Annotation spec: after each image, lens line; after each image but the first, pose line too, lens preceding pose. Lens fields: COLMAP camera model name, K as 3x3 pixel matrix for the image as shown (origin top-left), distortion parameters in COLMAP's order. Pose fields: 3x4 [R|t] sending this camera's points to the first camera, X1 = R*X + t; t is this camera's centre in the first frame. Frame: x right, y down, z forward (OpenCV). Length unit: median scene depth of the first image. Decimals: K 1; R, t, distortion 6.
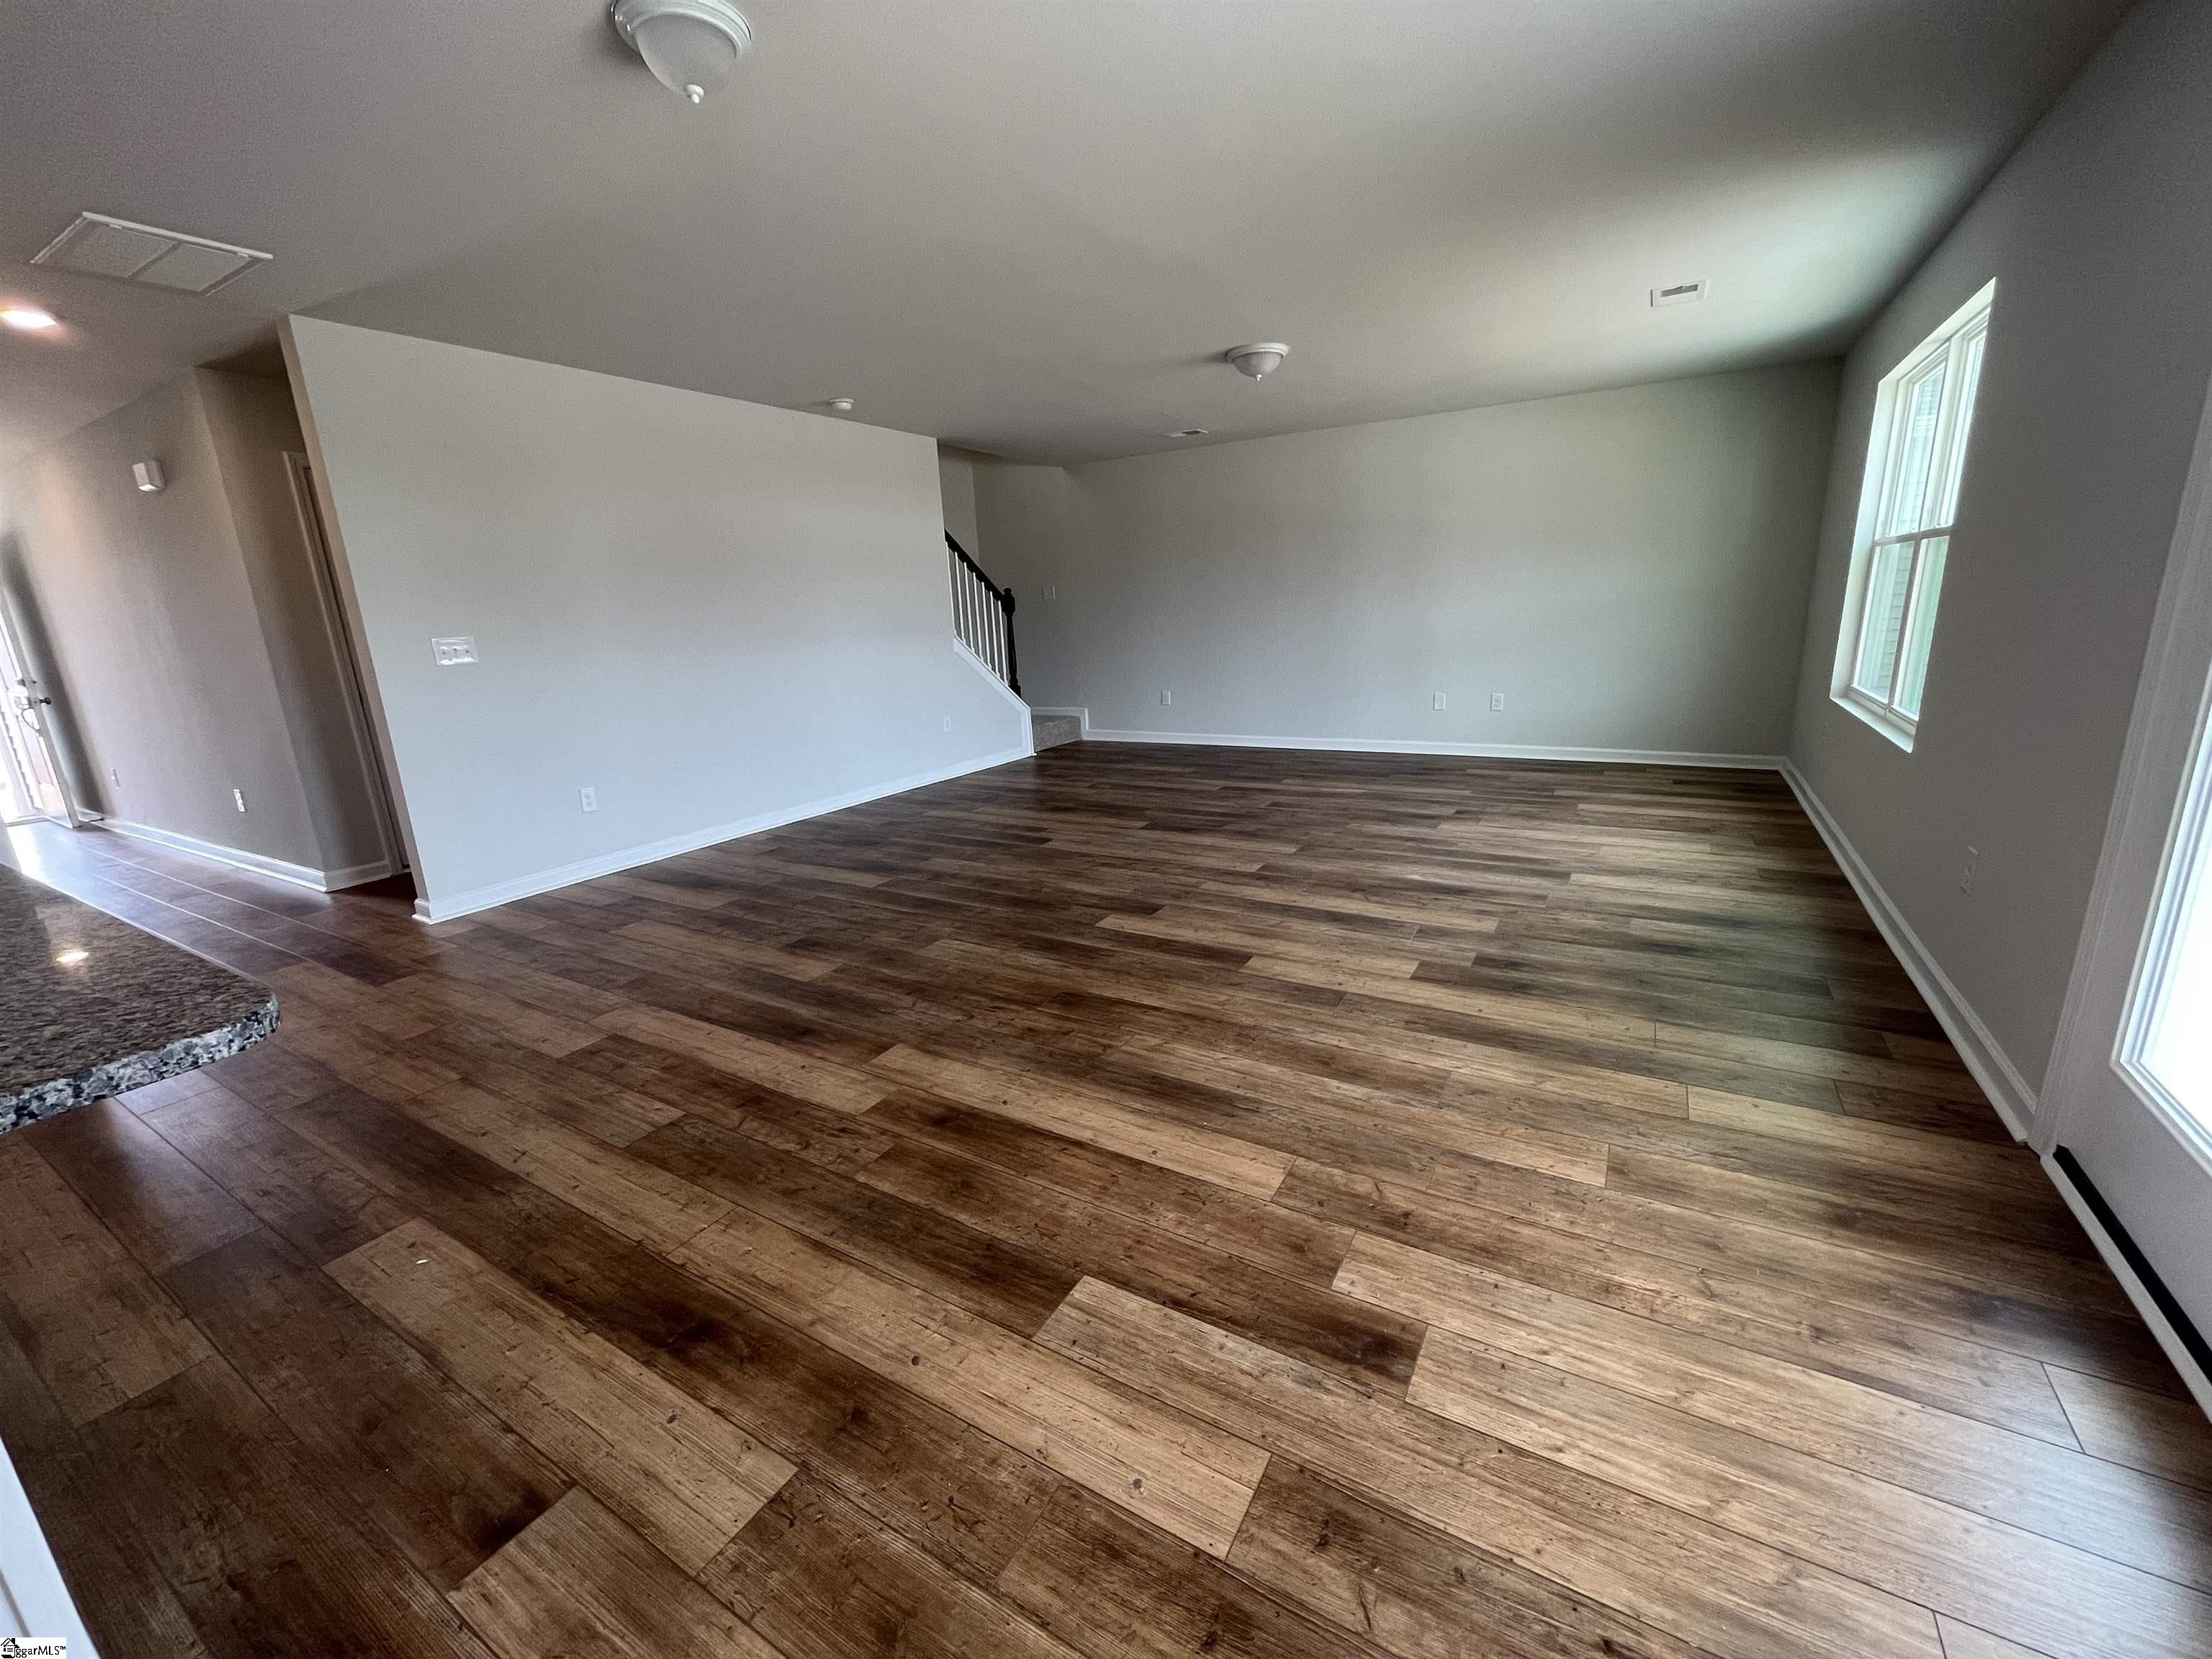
lens RADIAL K [[893.2, 0, 1107.5], [0, 893.2, 832.0], [0, 0, 1]] dist [-0.003624, -0.000198]
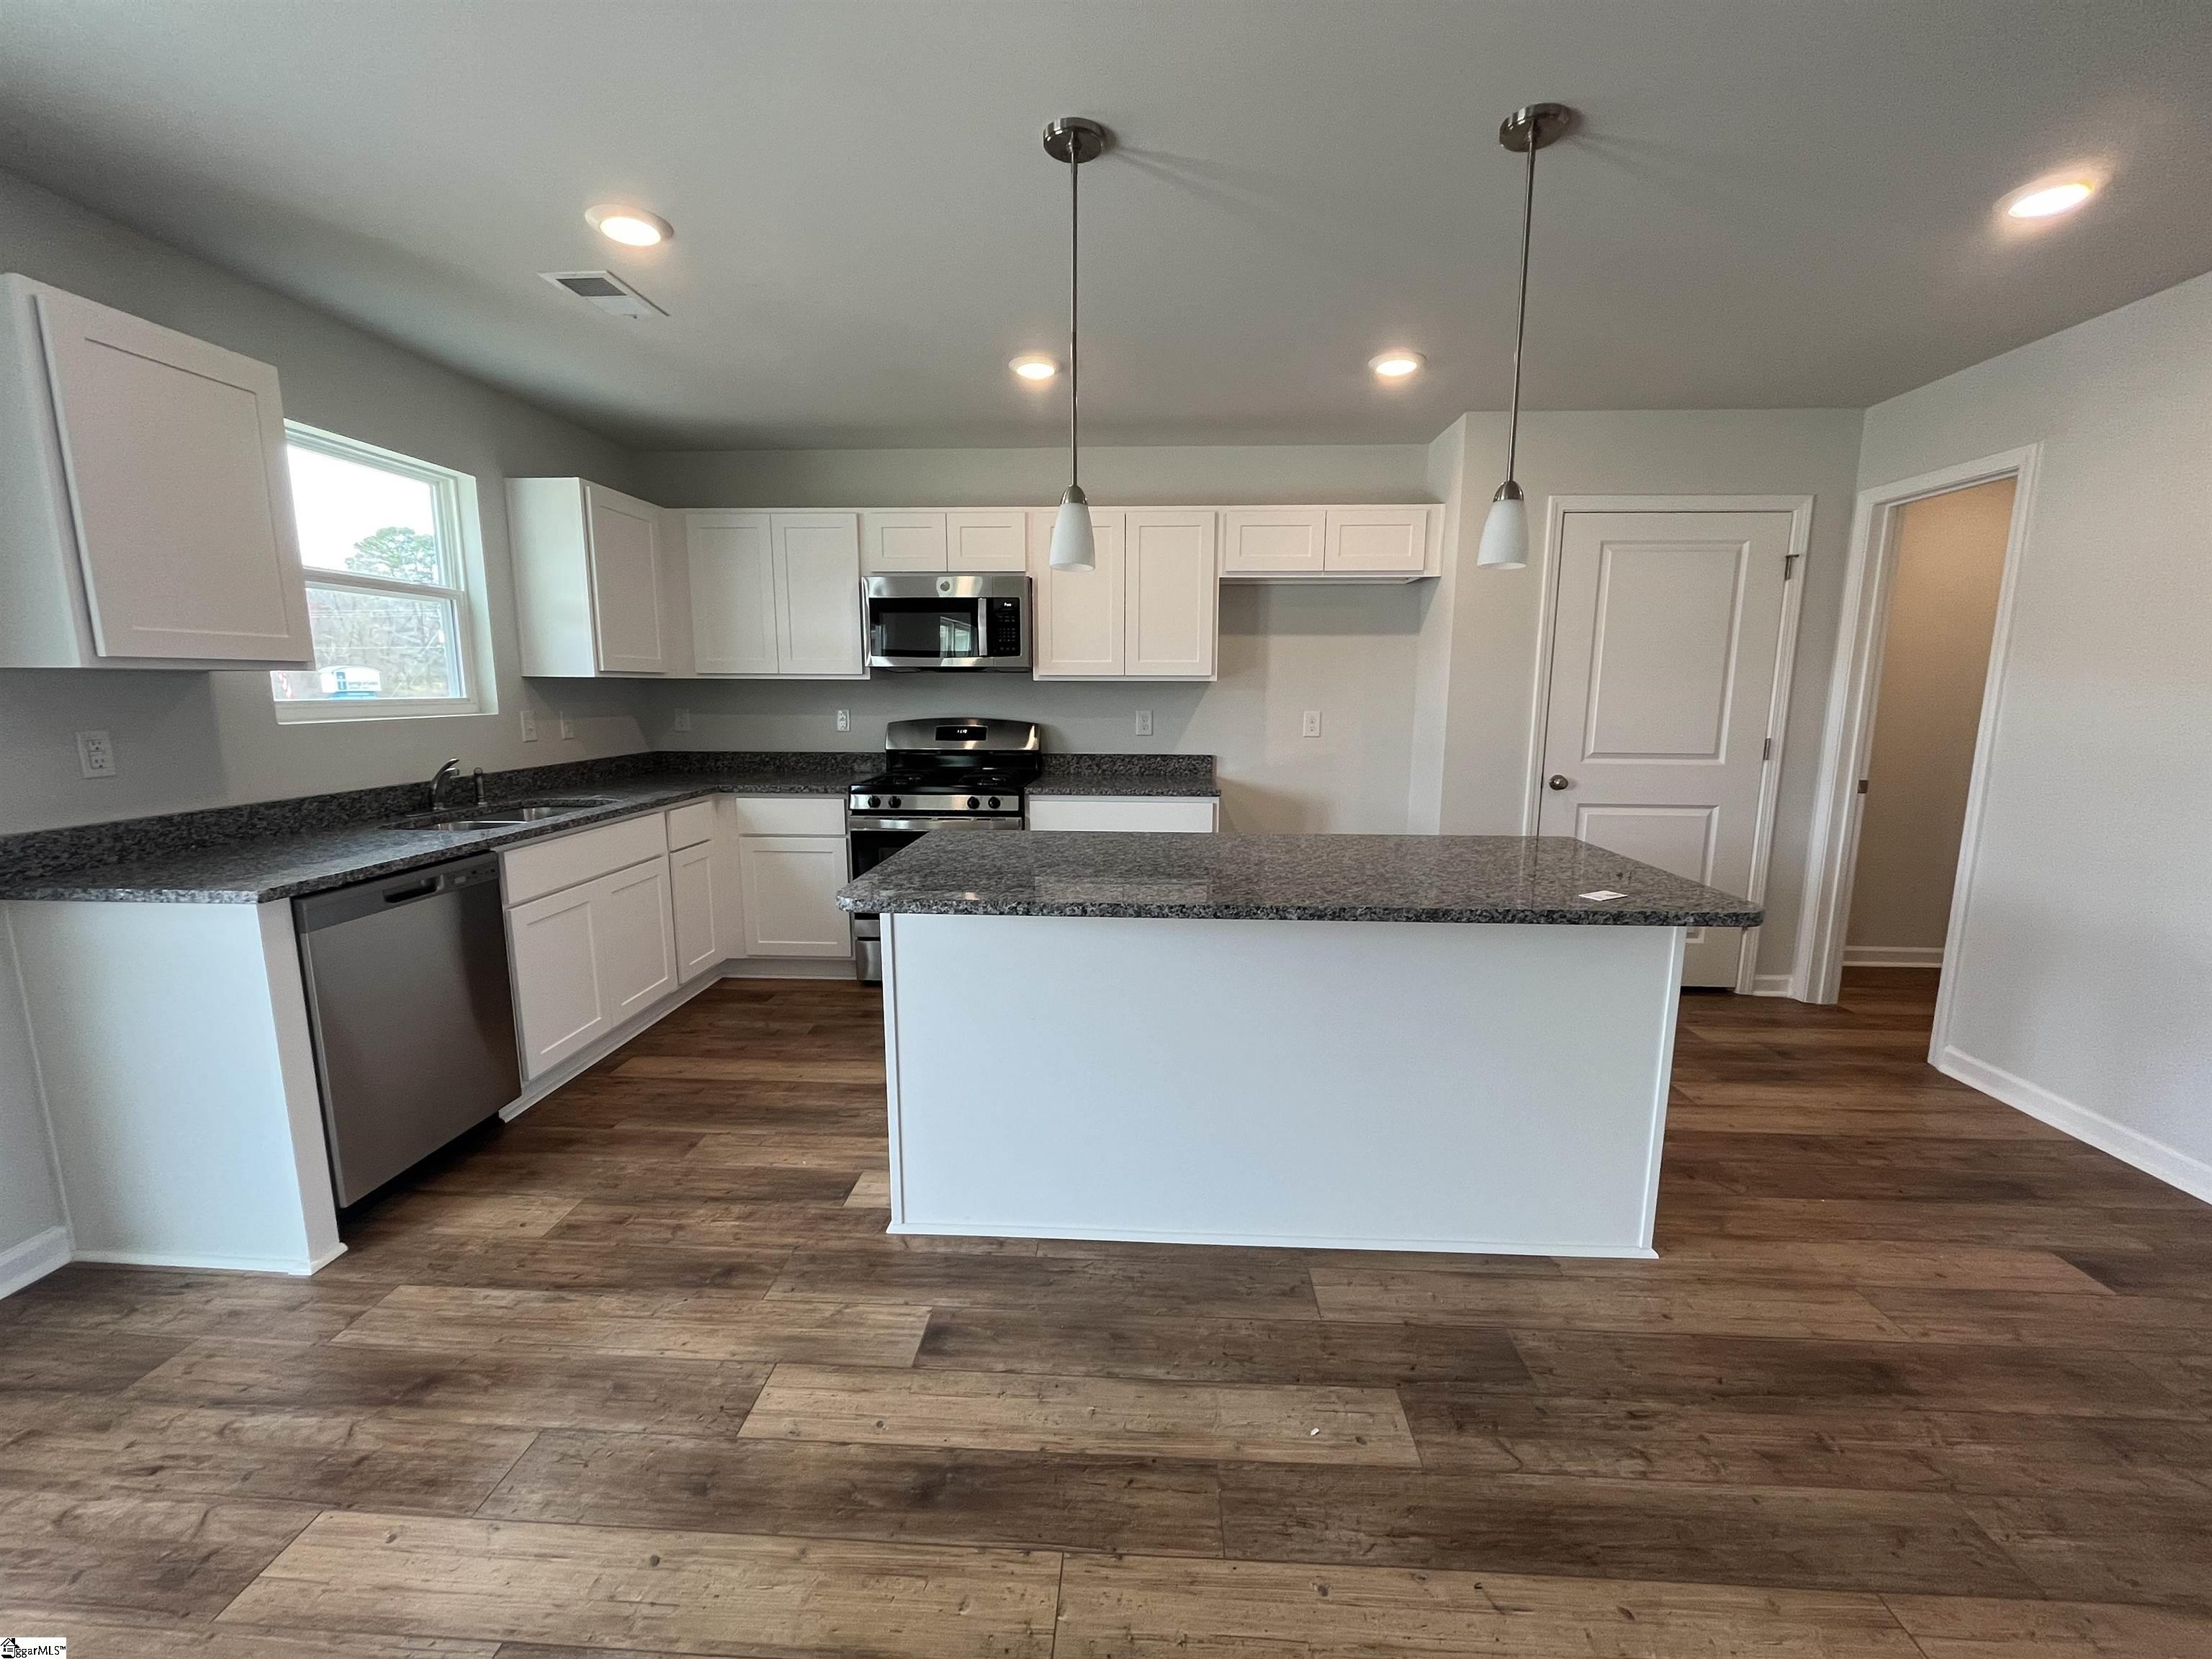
lens RADIAL K [[893.2, 0, 1105.4], [0, 893.2, 824.9], [0, 0, 1]] dist [-0.003624, -0.000198]
pose [[-0.885332, 0.111604, -0.451366, -0.302687], [-0.079535, 0.920107, 0.383507, -0.490863], [0.458106, 0.375431, -0.805724, 1.698567]]
